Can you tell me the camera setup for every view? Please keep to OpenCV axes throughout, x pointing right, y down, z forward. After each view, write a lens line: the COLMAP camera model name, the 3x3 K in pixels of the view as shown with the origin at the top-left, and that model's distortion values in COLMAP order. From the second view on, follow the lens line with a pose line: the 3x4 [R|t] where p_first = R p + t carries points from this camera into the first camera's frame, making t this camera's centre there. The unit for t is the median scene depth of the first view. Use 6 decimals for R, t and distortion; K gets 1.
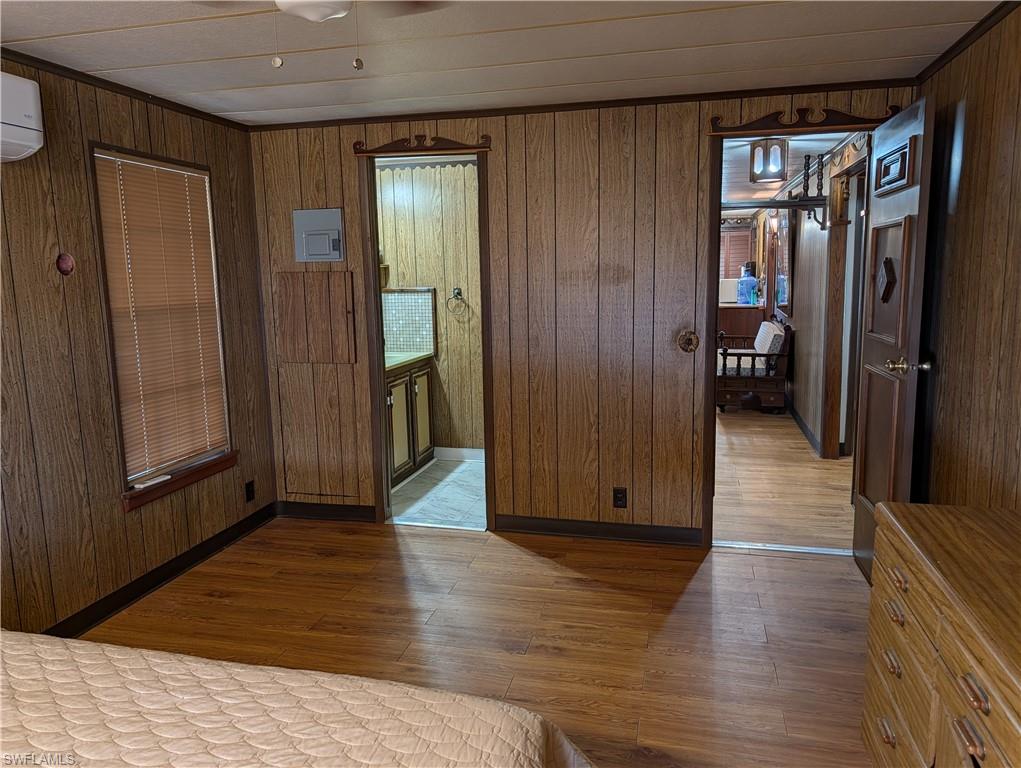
lens RADIAL K [[733.2, 0, 504.4], [0, 733.2, 385.9], [0, 0, 1]] dist [0.023257, -0.020933]
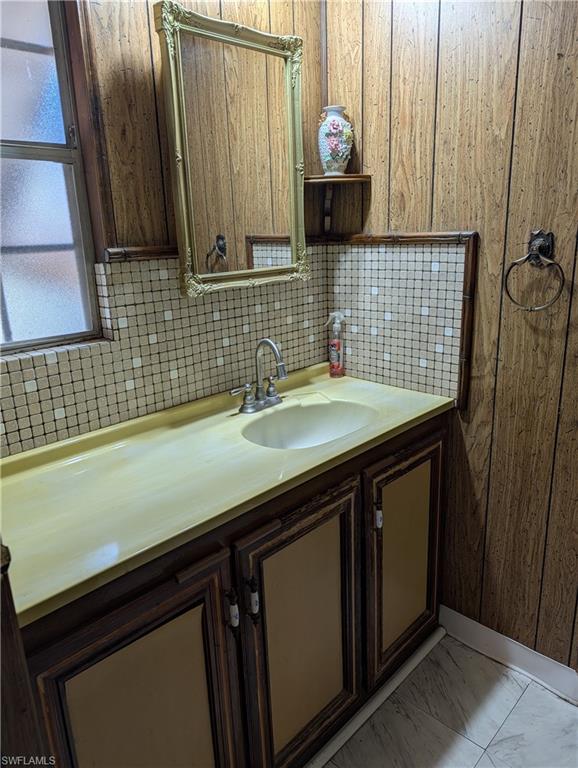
lens RADIAL K [[551.5, 0, 290.6], [0, 551.5, 383.5], [0, 0, 1]] dist [0.023257, -0.020933]
pose [[0.872525, 0.128970, -0.471240, -0.035597], [-0.062486, 0.986066, 0.154172, -0.095350], [0.484557, -0.105073, 0.868426, 0.701075]]
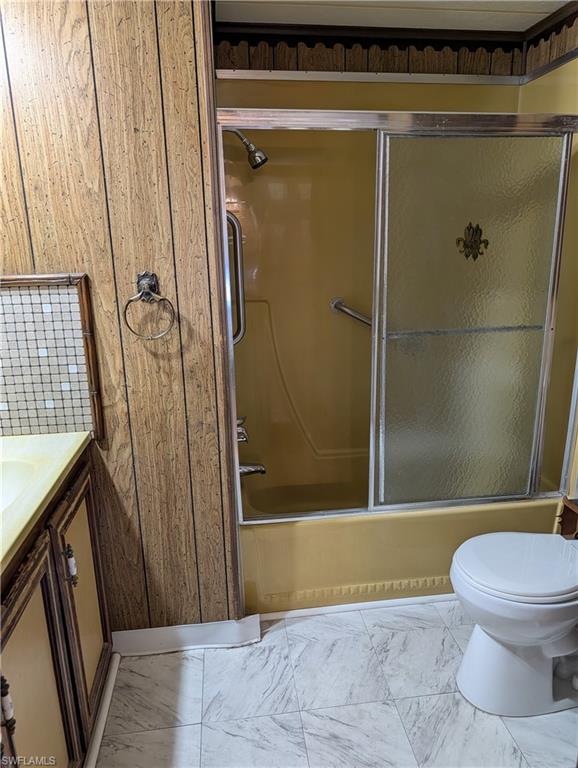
lens RADIAL K [[551.5, 0, 290.6], [0, 551.5, 383.5], [0, 0, 1]] dist [0.023257, -0.020933]
pose [[0.928464, -0.091806, 0.359897, -0.104024], [0.059774, 0.993274, 0.099170, -0.097496], [-0.366581, -0.070563, 0.927706, 0.674040]]
